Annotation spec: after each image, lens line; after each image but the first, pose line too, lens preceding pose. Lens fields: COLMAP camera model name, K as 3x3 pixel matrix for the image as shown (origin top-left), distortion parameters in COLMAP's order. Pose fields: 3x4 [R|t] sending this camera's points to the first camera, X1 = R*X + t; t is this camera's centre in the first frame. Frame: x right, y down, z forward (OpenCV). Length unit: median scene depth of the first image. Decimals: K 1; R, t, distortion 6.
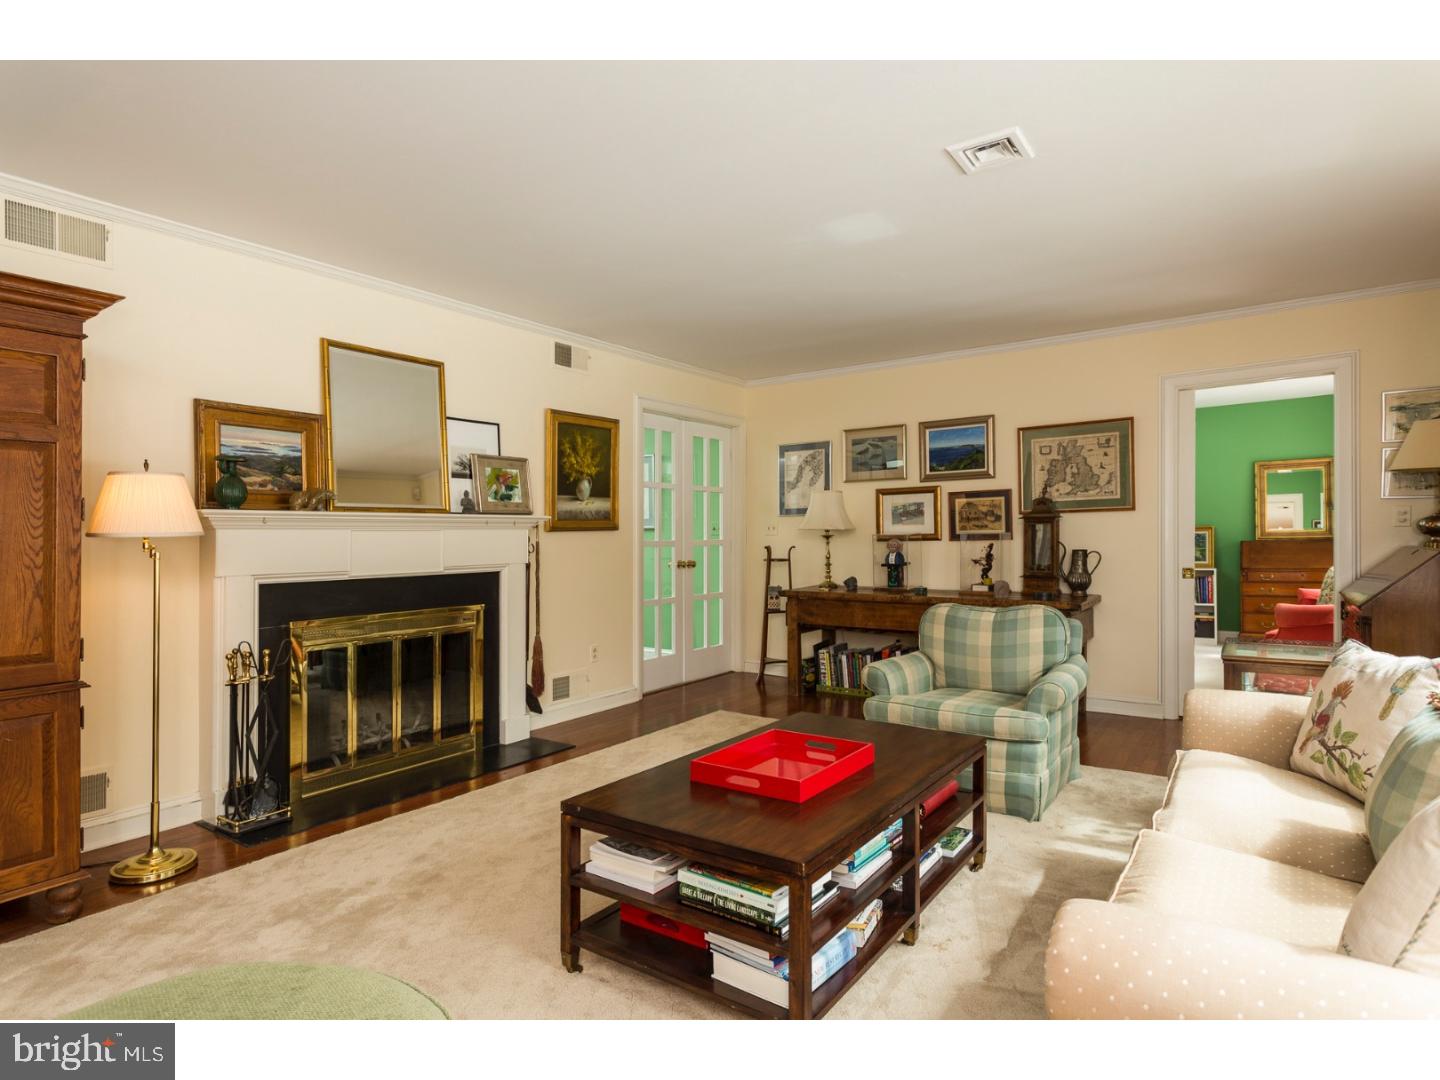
lens RADIAL K [[800.3, 0, 722.5], [0, 800.3, 533.9], [0, 0, 1]] dist [0.005330, 0.001721]
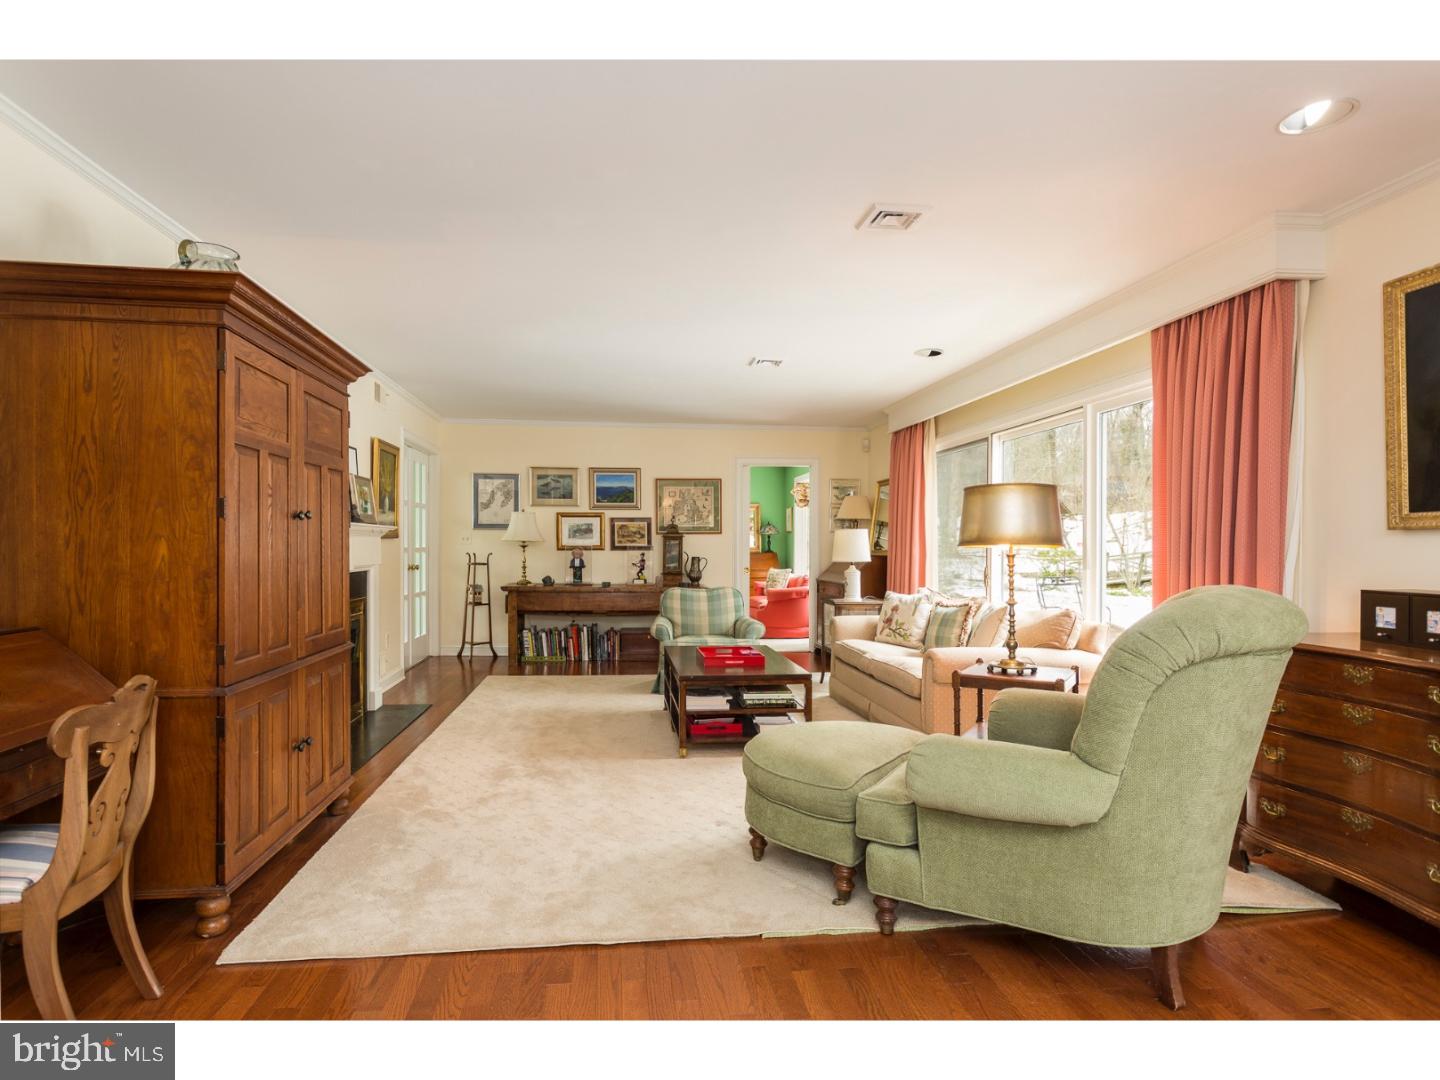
lens RADIAL K [[800.3, 0, 713.5], [0, 800.3, 549.5], [0, 0, 1]] dist [0.005330, 0.001721]
pose [[0.732046, 0.012980, 0.681132, -0.583052], [-0.016111, 0.999869, -0.001738, 0.006152], [-0.681065, -0.009701, 0.732159, -0.205724]]
